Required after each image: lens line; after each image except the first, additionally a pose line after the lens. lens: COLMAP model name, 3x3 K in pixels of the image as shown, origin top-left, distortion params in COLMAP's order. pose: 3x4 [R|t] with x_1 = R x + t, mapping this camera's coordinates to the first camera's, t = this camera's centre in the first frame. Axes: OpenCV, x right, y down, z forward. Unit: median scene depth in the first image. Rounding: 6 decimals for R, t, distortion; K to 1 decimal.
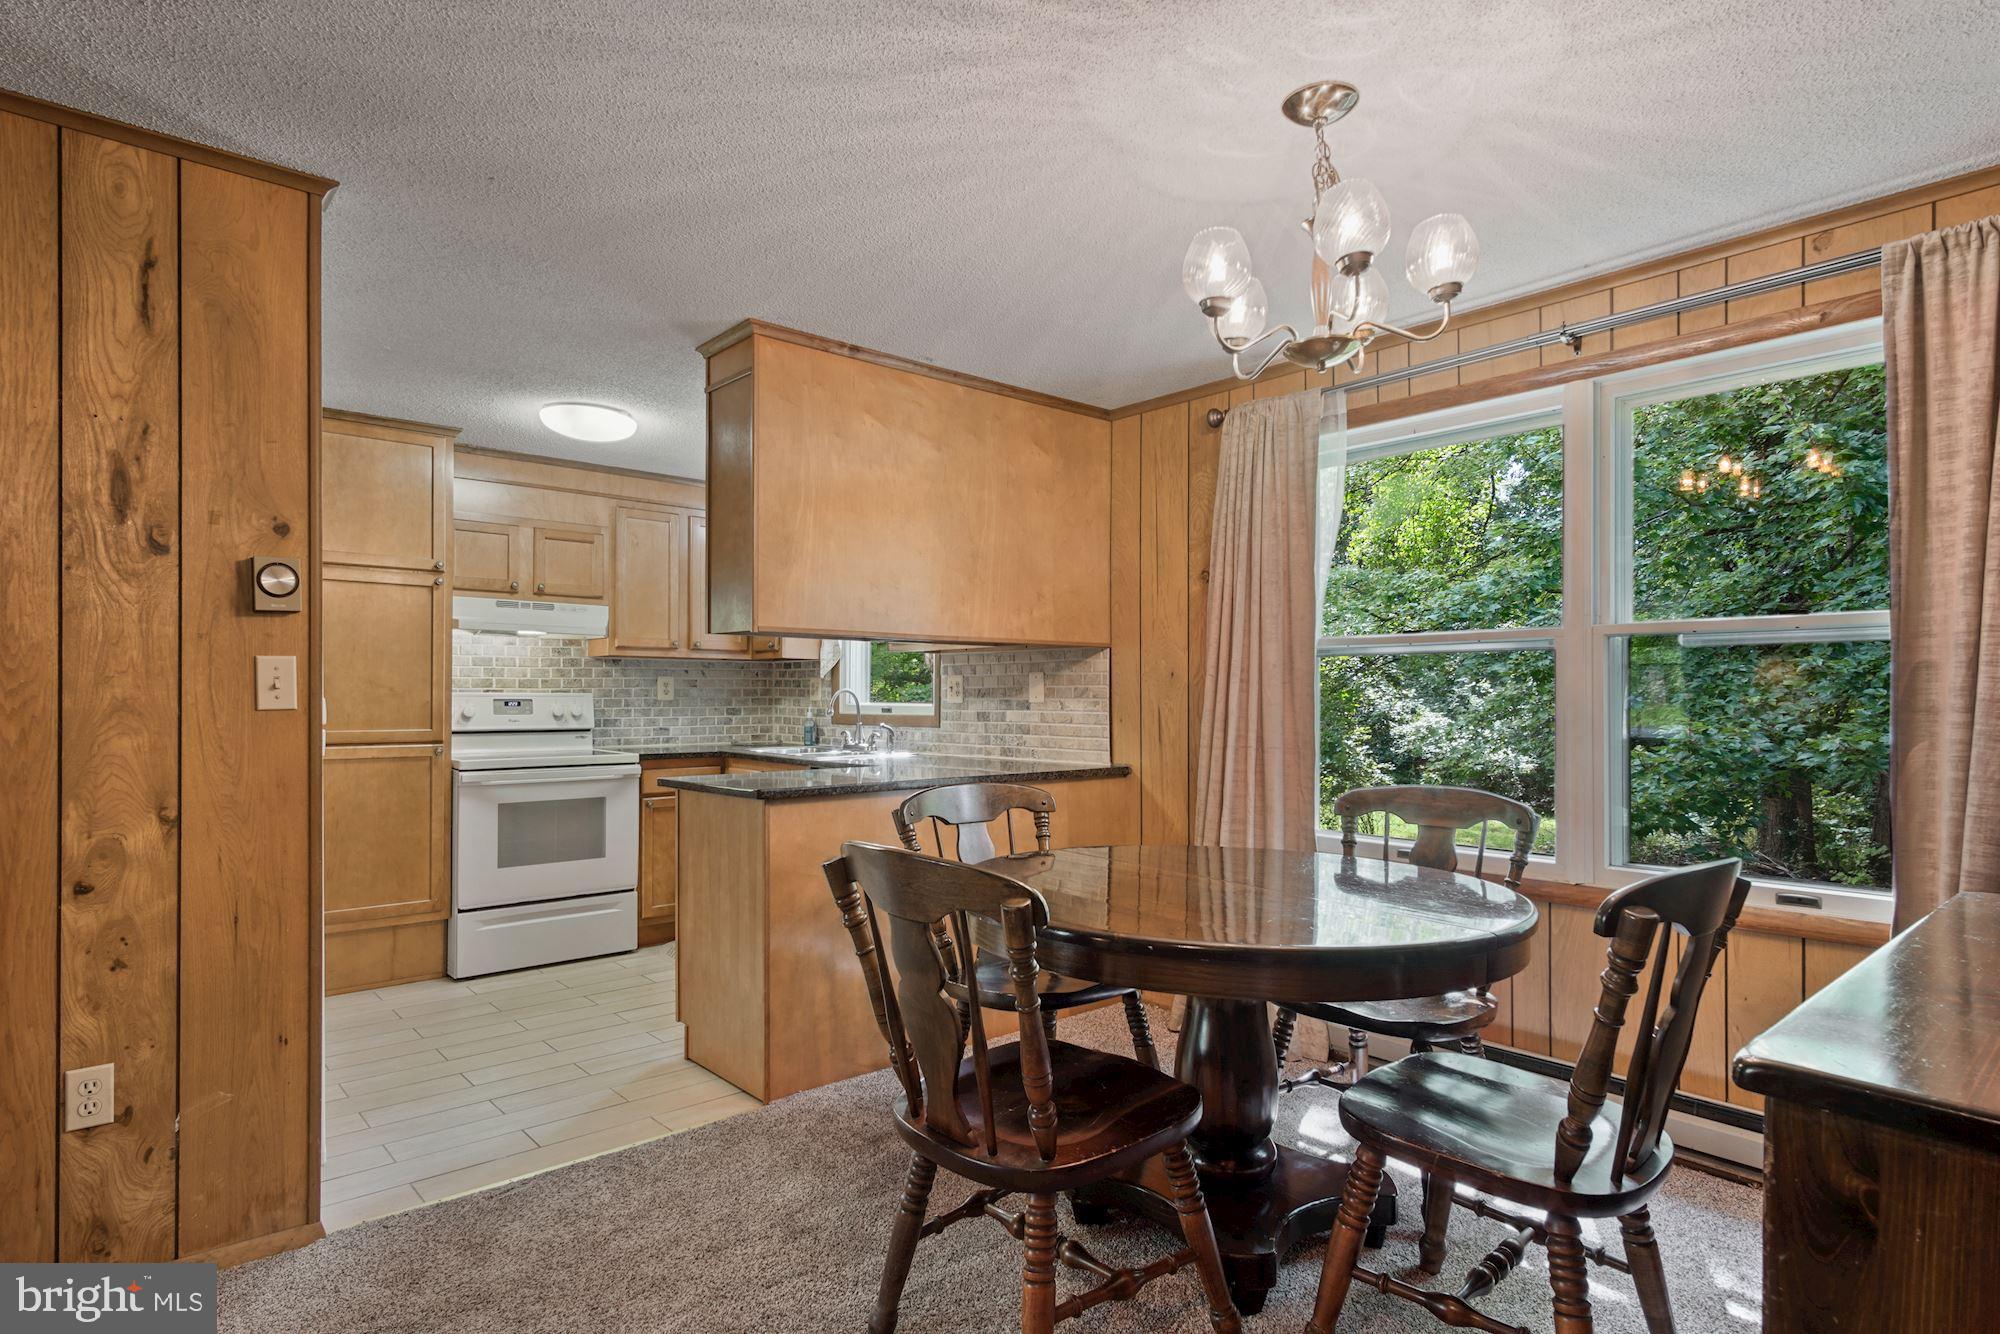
lens RADIAL K [[1048.9, 0, 1013.3], [0, 1048.9, 686.8], [0, 0, 1]] dist [0.002517, 0.004420]
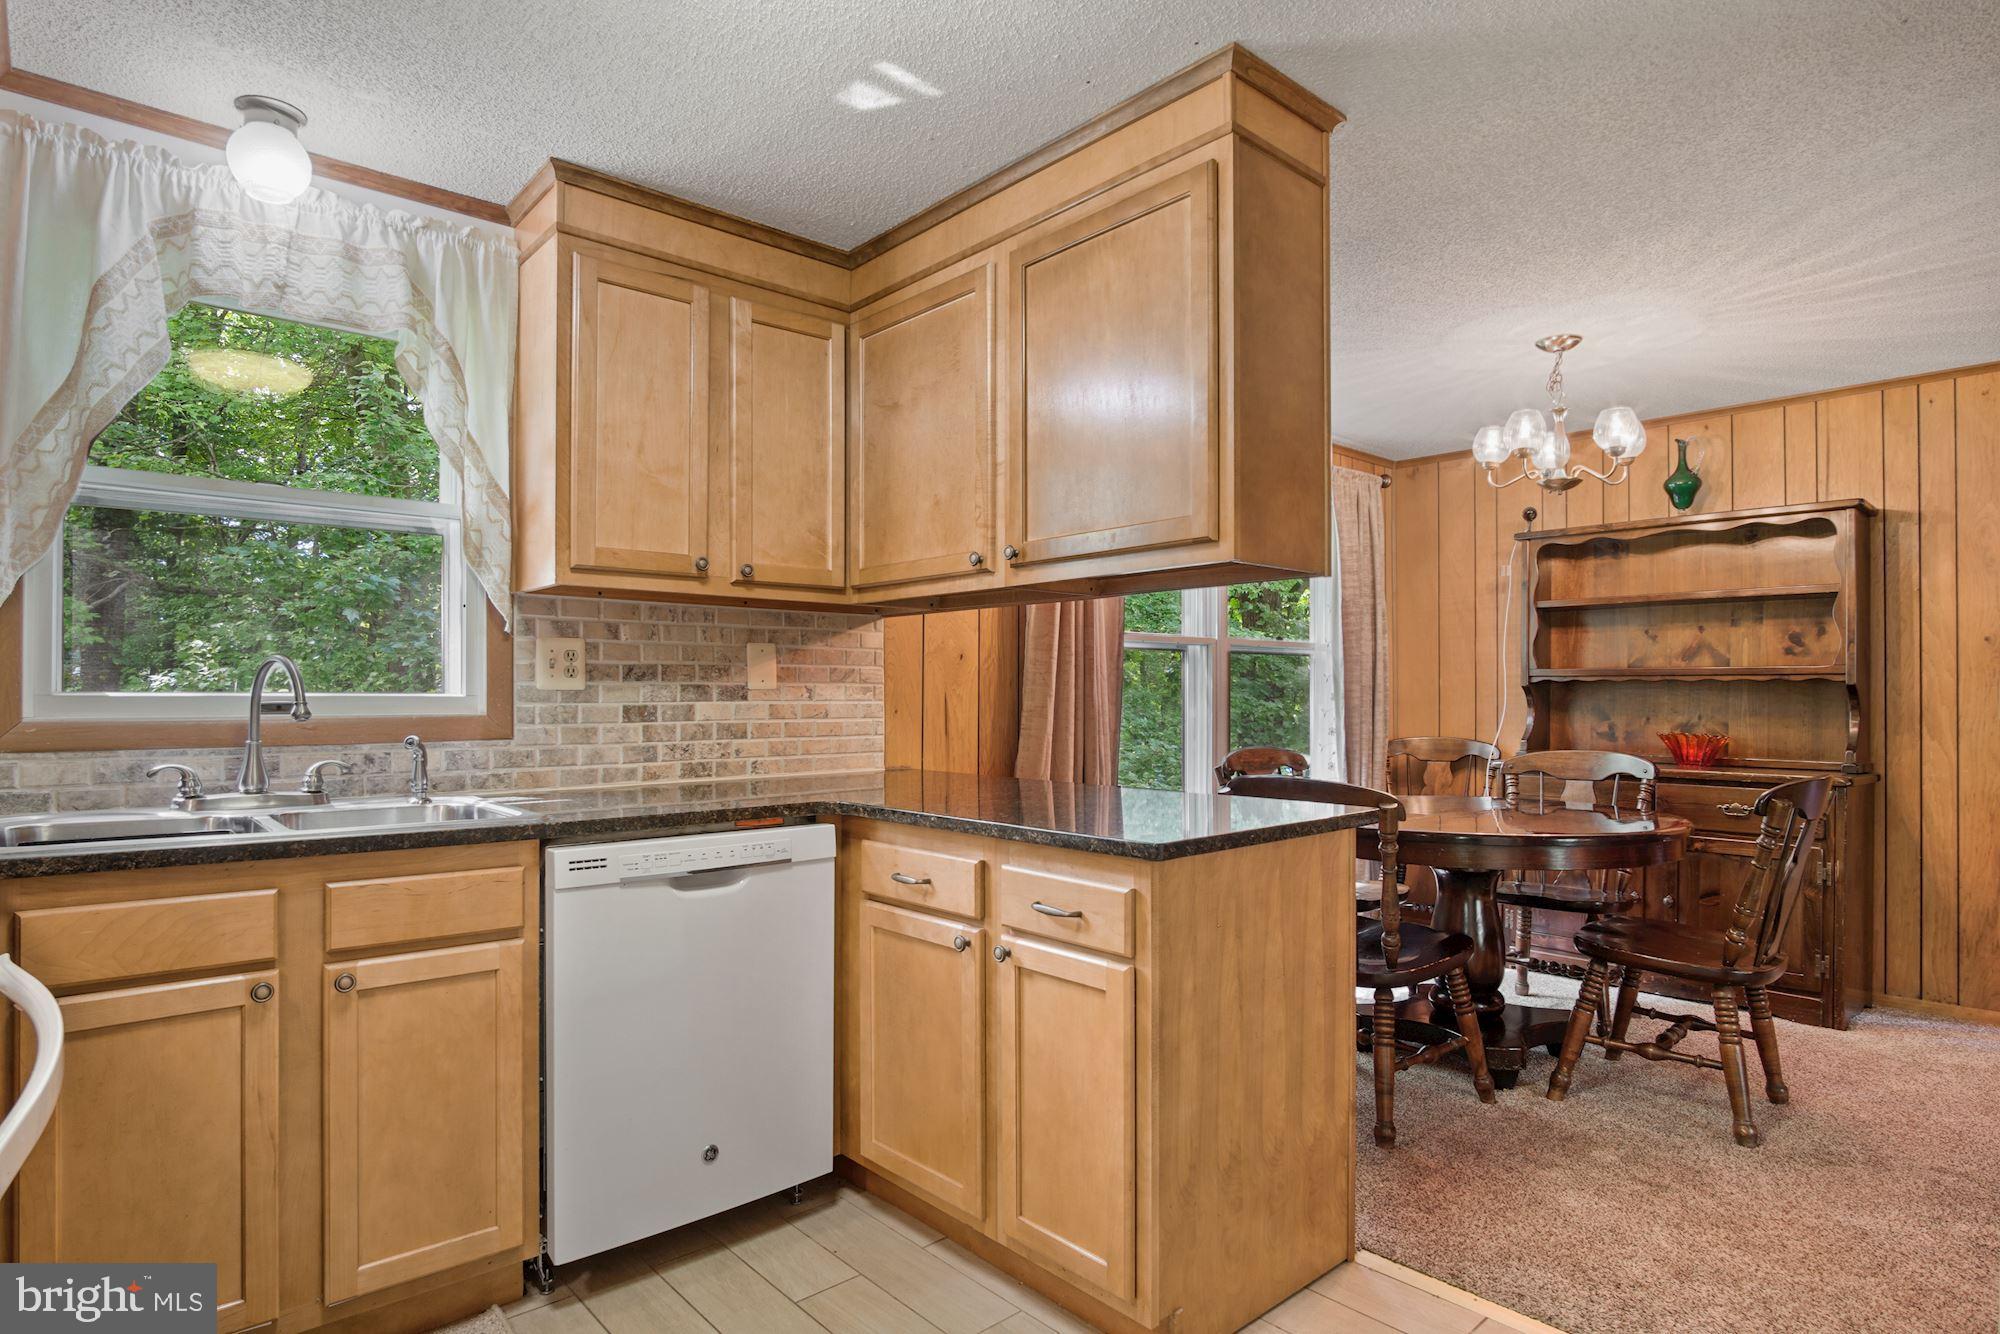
lens RADIAL K [[1048.9, 0, 1000.8], [0, 1048.9, 672.2], [0, 0, 1]] dist [0.002517, 0.004420]
pose [[-0.001214, 0.021438, 0.999769, -0.587427], [-0.007762, 0.999740, -0.021447, 0.016002], [-0.999969, -0.007786, -0.001047, 0.780755]]
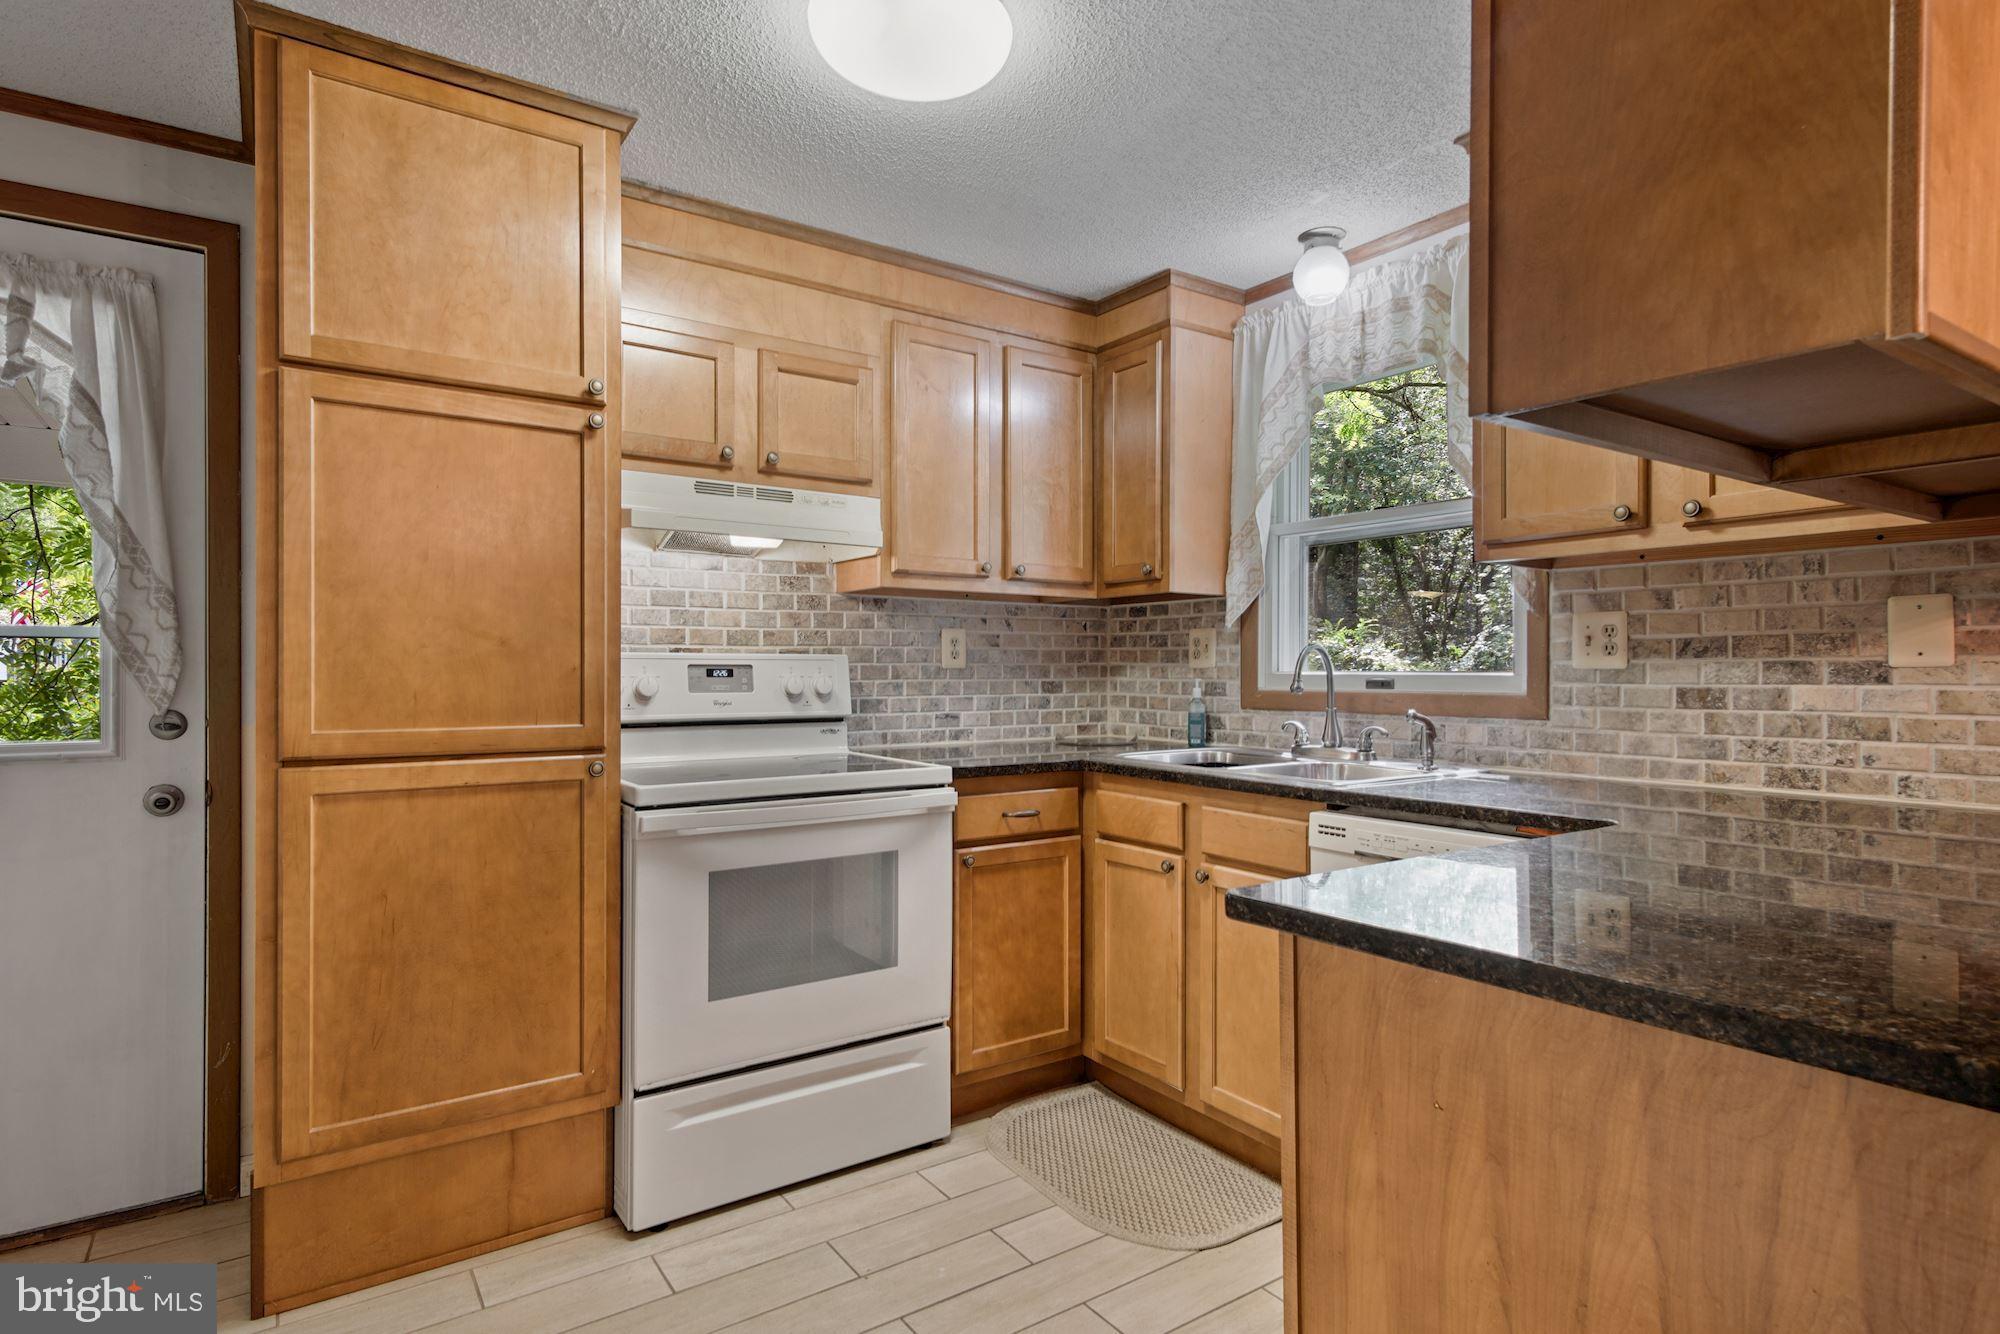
lens RADIAL K [[1048.9, 0, 1003.4], [0, 1048.9, 666.7], [0, 0, 1]] dist [0.002517, 0.004420]
pose [[0.991344, -0.002635, -0.131264, -0.265216], [0.003260, 0.999984, 0.004552, 0.011059], [0.131250, -0.004941, 0.991337, 0.486437]]
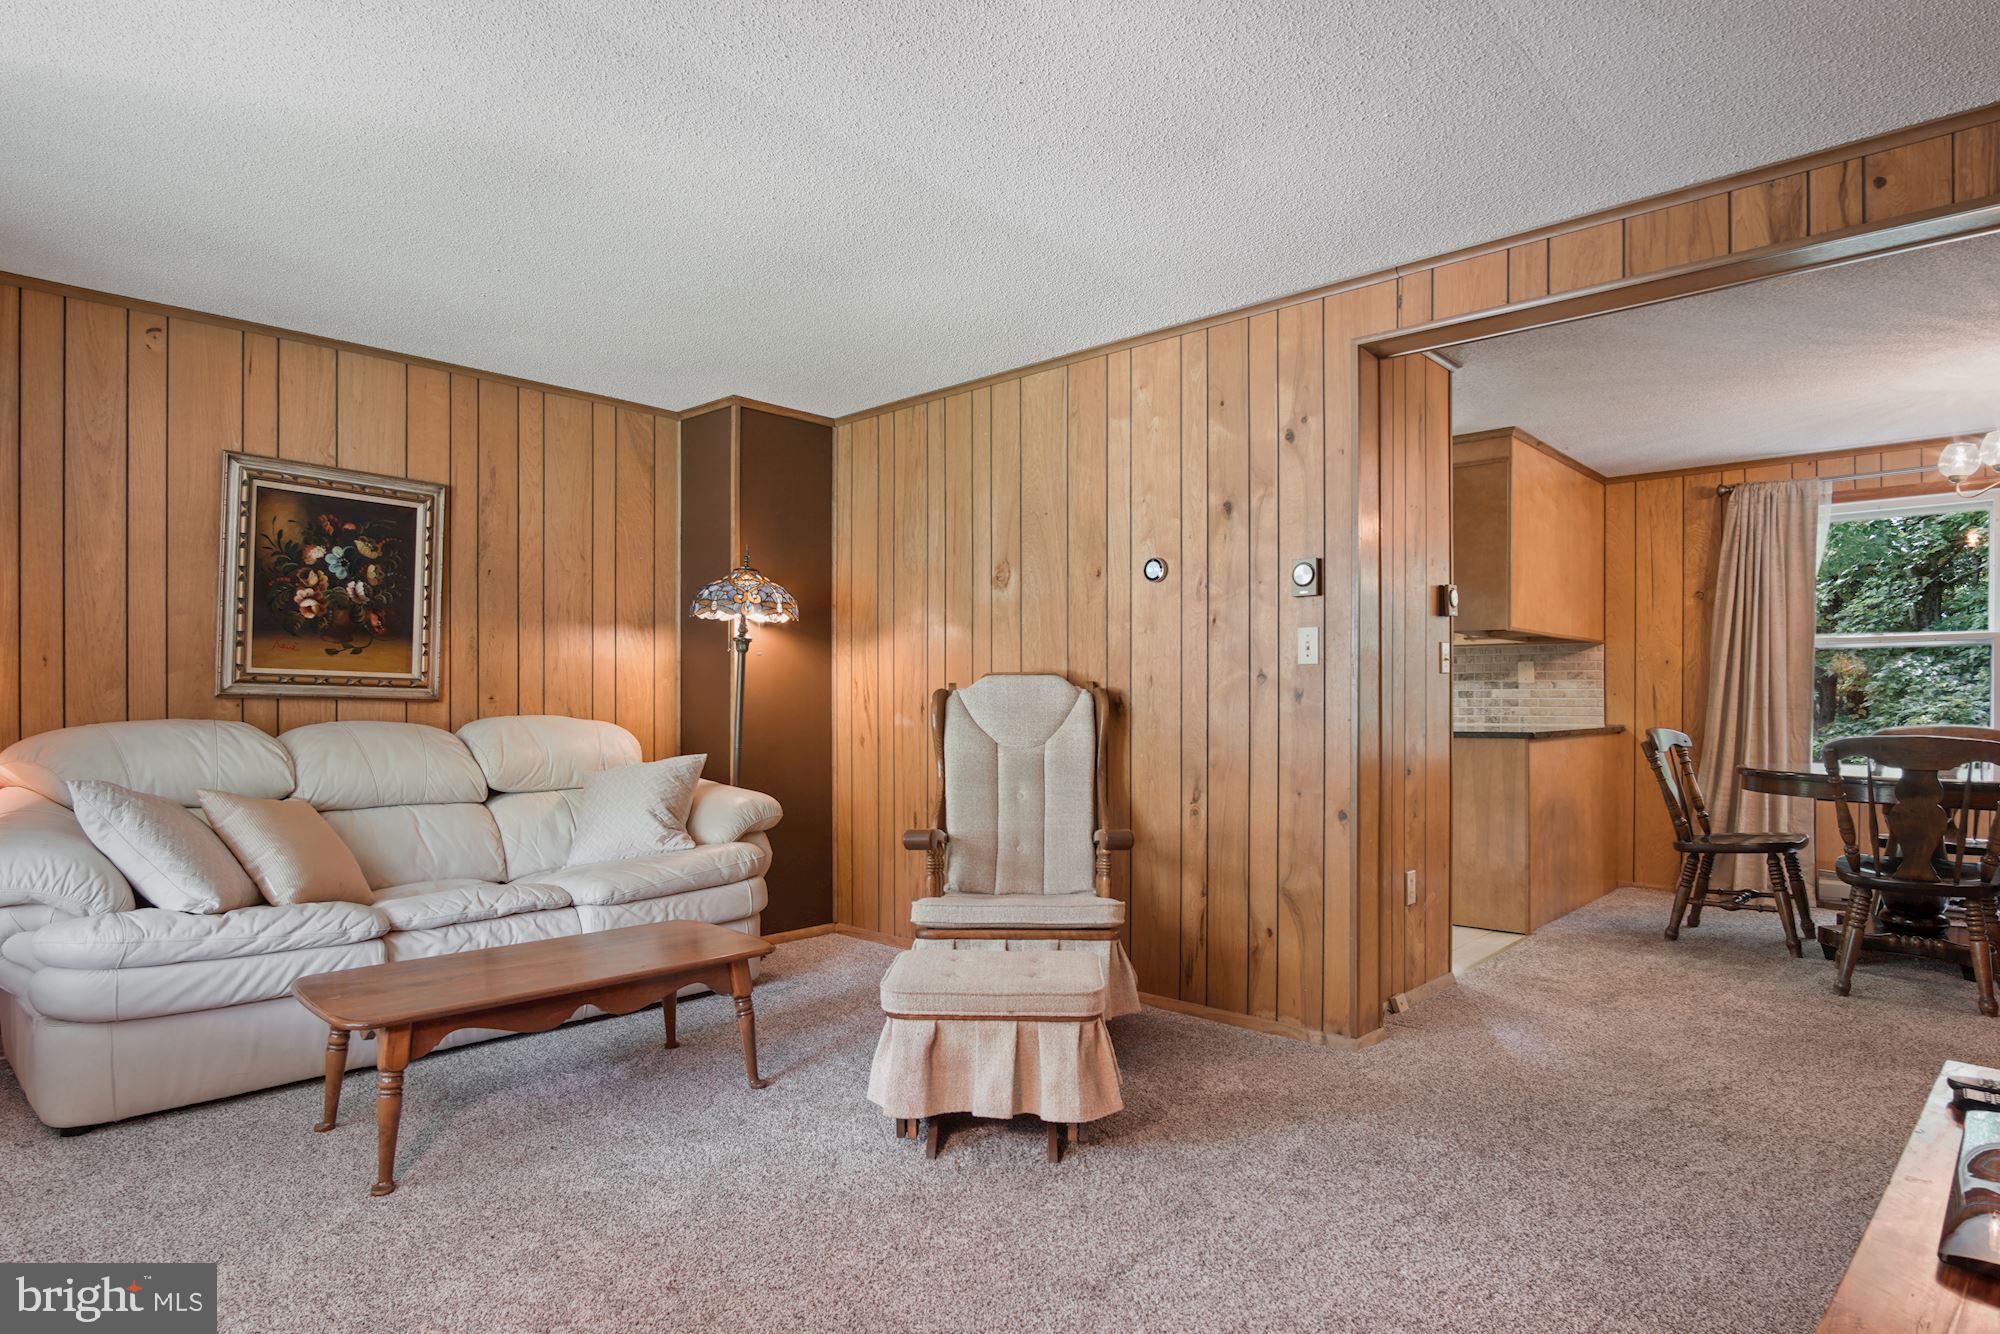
lens RADIAL K [[1074.1, 0, 1015.2], [0, 1074.1, 697.9], [0, 0, 1]] dist [-0.030263, -0.000057]
pose [[0.995419, 0.001259, 0.095601, -0.719395], [-0.001895, 0.999977, 0.006562, 0.024306], [-0.095590, -0.006713, 0.995398, -0.309292]]
